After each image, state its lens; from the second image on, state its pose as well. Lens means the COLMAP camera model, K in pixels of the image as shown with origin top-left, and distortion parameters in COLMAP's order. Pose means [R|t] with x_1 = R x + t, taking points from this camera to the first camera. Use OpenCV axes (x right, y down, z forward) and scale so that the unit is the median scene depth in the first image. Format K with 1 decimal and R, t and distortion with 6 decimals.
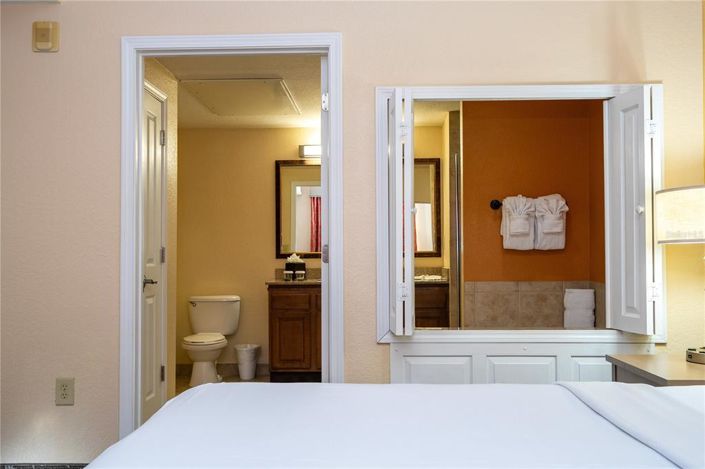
lens RADIAL K [[688.2, 0, 353.4], [0, 688.2, 236.5], [0, 0, 1]] dist [-0.009203, 0.000000]
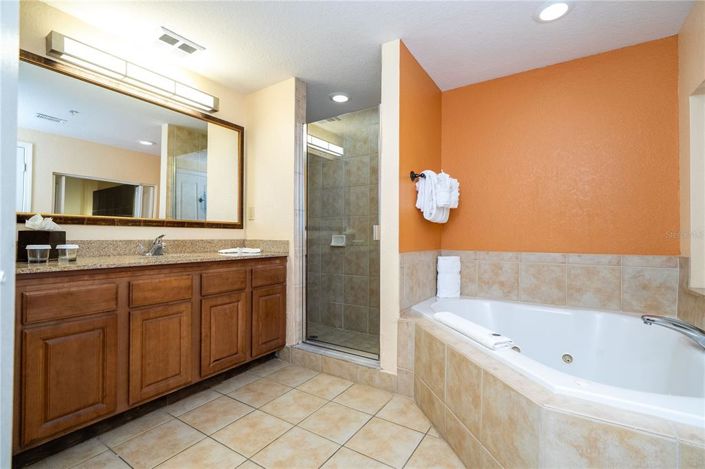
lens RADIAL K [[317.6, 0, 357.5], [0, 317.6, 235.0], [0, 0, 1]] dist [-0.003005, 0.001111]
pose [[0.505386, 0.013653, 0.862786, -0.236496], [-0.035929, 0.999341, 0.005232, 0.040388], [-0.862145, -0.033644, 0.505543, 0.838937]]
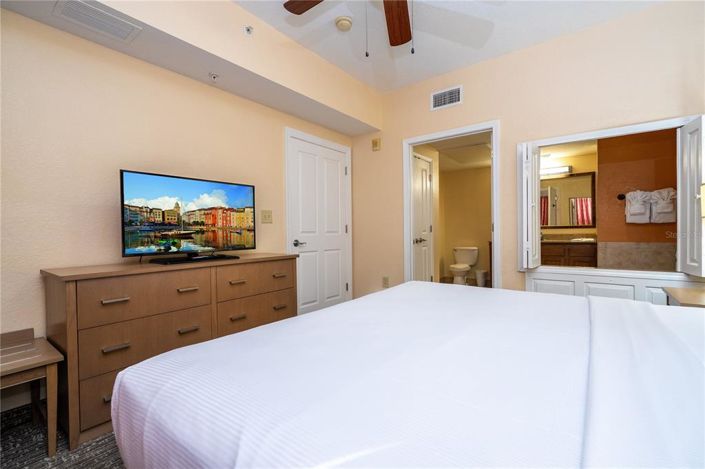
lens RADIAL K [[317.6, 0, 355.6], [0, 317.6, 233.7], [0, 0, 1]] dist [-0.003005, 0.001111]
pose [[0.817333, -0.000969, -0.576165, 0.122354], [0.026280, 0.999021, 0.035599, -0.000746], [0.575566, -0.044238, 0.816558, -0.023399]]
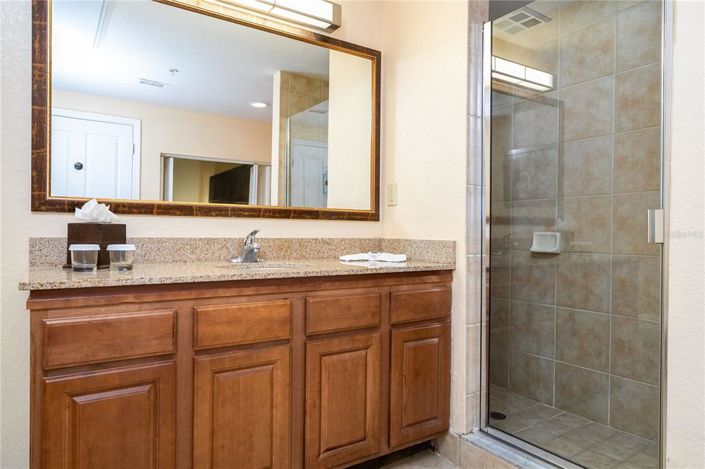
lens RADIAL K [[457.9, 0, 358.4], [0, 457.9, 235.6], [0, 0, 1]] dist [-0.004309, 0.003173]
pose [[0.808009, 0.011890, 0.589051, -0.154350], [-0.034311, 0.999049, 0.026900, 0.043099], [-0.588171, -0.041947, 0.807648, 0.921308]]
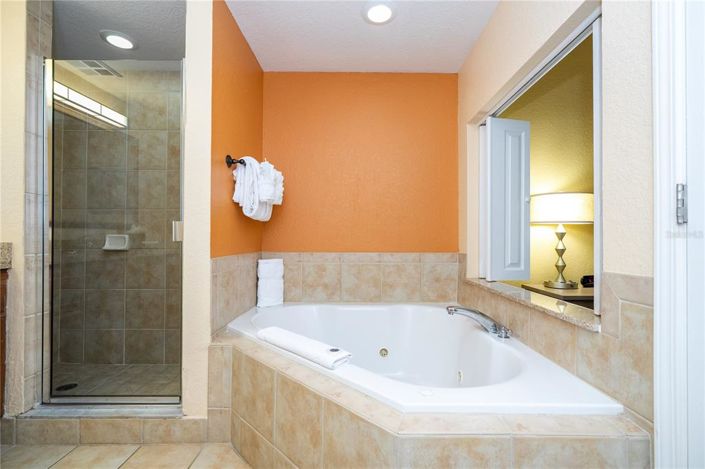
lens RADIAL K [[317.6, 0, 357.1], [0, 317.6, 235.9], [0, 0, 1]] dist [-0.003005, 0.001111]
pose [[-0.042811, 0.013386, 0.998994, -0.172331], [-0.036960, 0.999205, -0.014973, 0.041344], [-0.998399, -0.037564, -0.042282, 0.870147]]
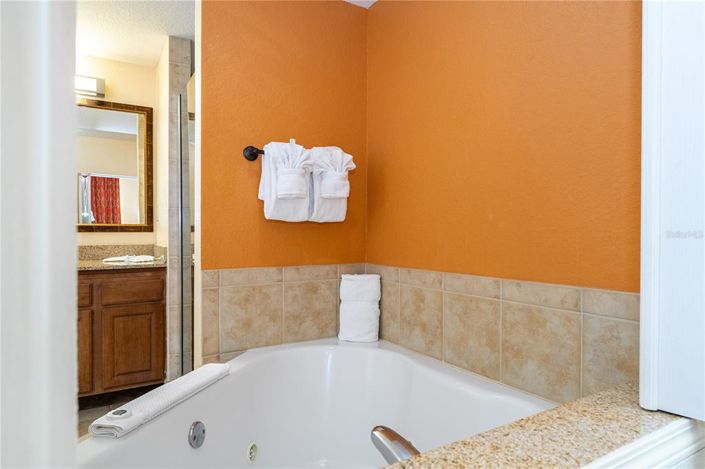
lens RADIAL K [[425.4, 0, 359.1], [0, 425.4, 237.3], [0, 0, 1]] dist [0.011688, -0.005169]
pose [[0.826615, 0.004742, 0.562748, 0.061163], [-0.025009, 0.999286, 0.028315, 0.021154], [-0.562212, -0.037479, 0.826143, 0.601885]]
